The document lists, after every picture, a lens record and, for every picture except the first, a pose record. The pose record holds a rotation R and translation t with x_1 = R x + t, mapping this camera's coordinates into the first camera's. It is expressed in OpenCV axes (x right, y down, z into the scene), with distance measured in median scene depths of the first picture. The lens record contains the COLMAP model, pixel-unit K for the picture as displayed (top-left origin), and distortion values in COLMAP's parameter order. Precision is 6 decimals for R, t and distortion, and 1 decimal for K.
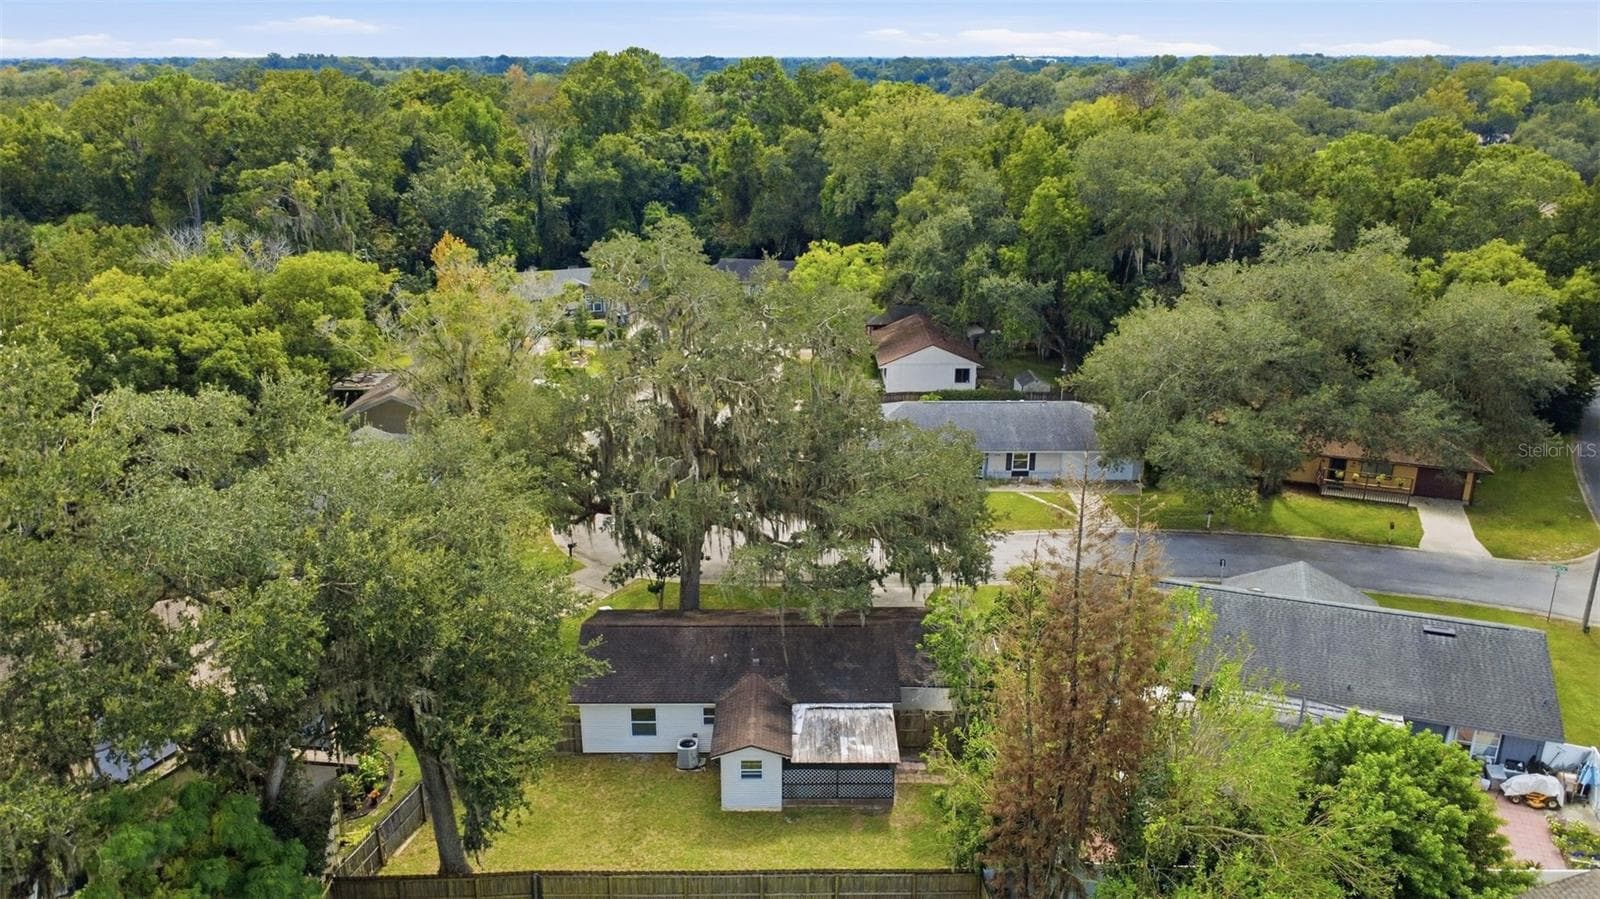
lens RADIAL K [[1182.1, 0, 807.4], [0, 1182.1, 450.2], [0, 0, 1]] dist [-0.004518, -0.000884]
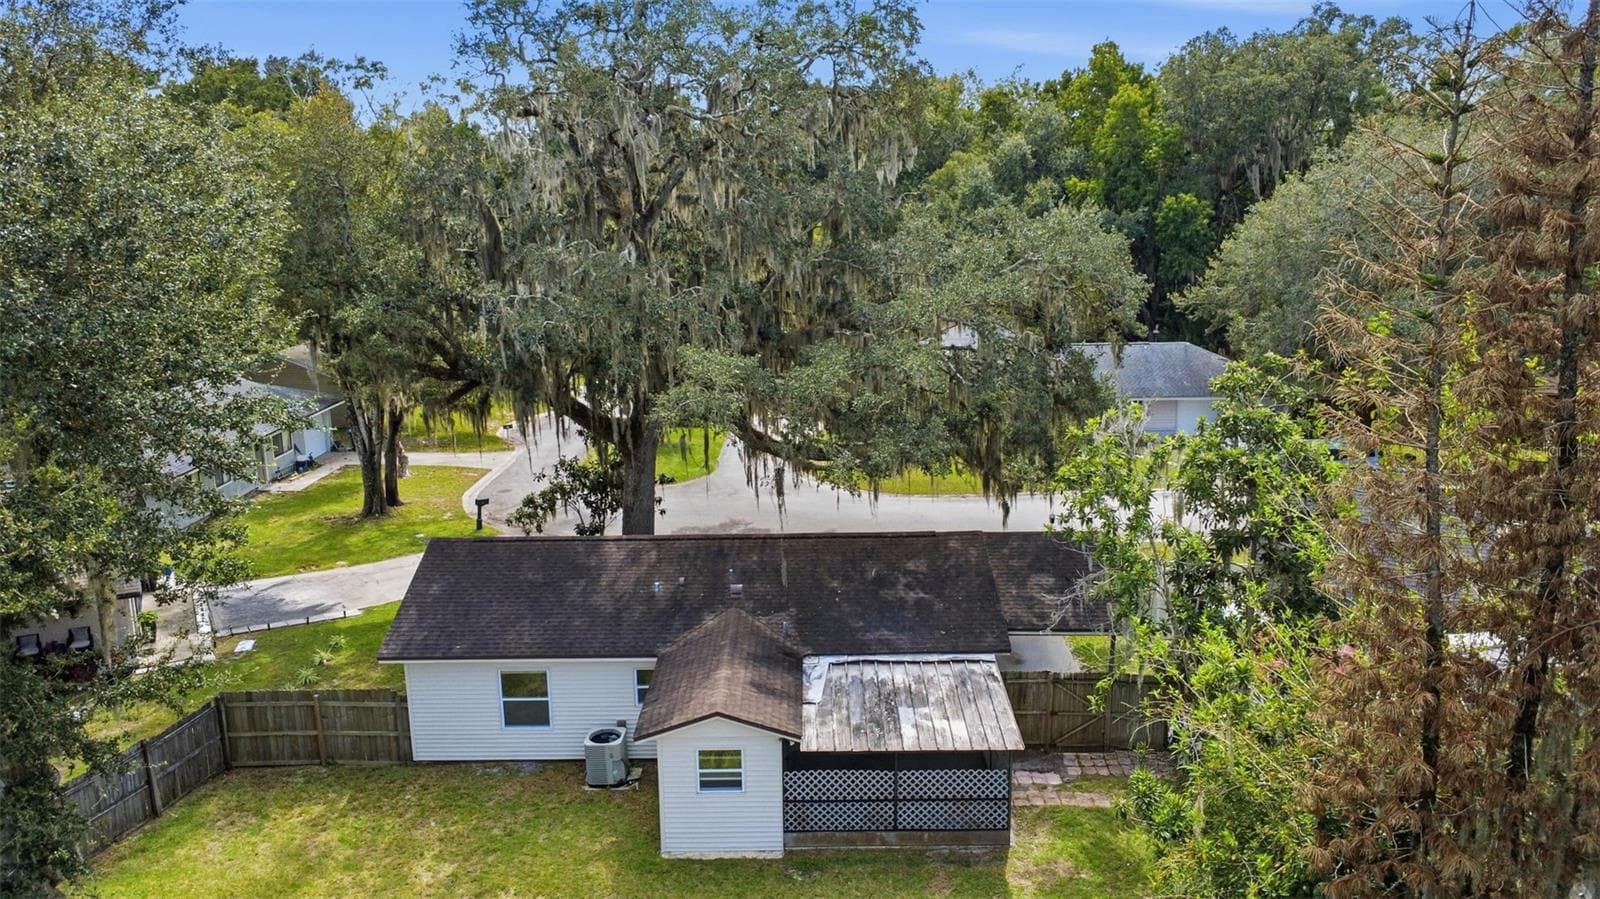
lens RADIAL K [[1182.1, 0, 807.4], [0, 1182.1, 450.2], [0, 0, 1]] dist [-0.004518, -0.000884]
pose [[0.999797, -0.012687, -0.015649, -0.001675], [0.010995, 0.994532, -0.103850, 0.180291], [0.016881, 0.103657, 0.994470, 0.474500]]
